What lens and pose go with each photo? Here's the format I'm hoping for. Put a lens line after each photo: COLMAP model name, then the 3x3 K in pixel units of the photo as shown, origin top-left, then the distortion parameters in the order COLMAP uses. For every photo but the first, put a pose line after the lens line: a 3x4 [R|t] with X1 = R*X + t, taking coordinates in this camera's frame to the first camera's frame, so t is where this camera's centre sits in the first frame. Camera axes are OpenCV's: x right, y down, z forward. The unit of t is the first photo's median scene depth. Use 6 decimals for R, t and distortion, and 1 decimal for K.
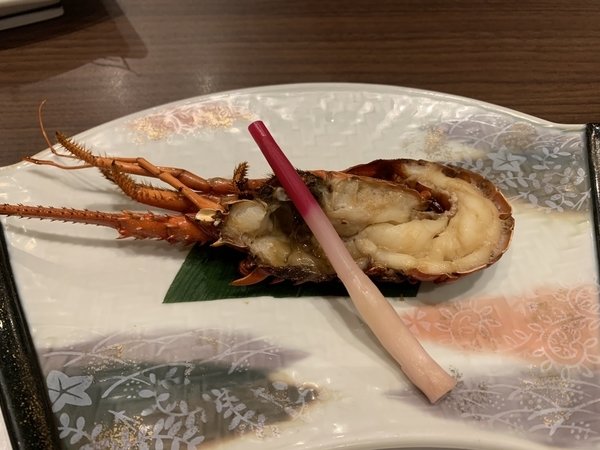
lens RADIAL K [[447.3, 0, 300.0], [0, 447.3, 225.0], [0, 0, 1]] dist [0.007890, -0.001871]
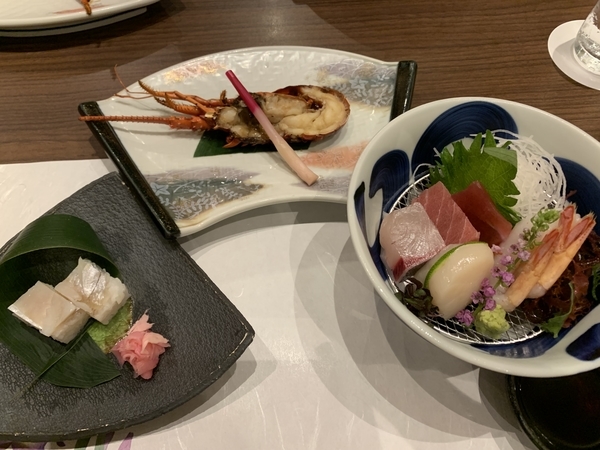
lens RADIAL K [[453.3, 0, 300.0], [0, 453.3, 225.0], [0, 0, 1]] dist [0.051925, -0.002744]
pose [[0.997688, -0.063748, 0.023552, 0.145220], [0.060546, 0.991170, 0.117971, 0.267713], [-0.030865, -0.116272, 0.992738, -1.274193]]
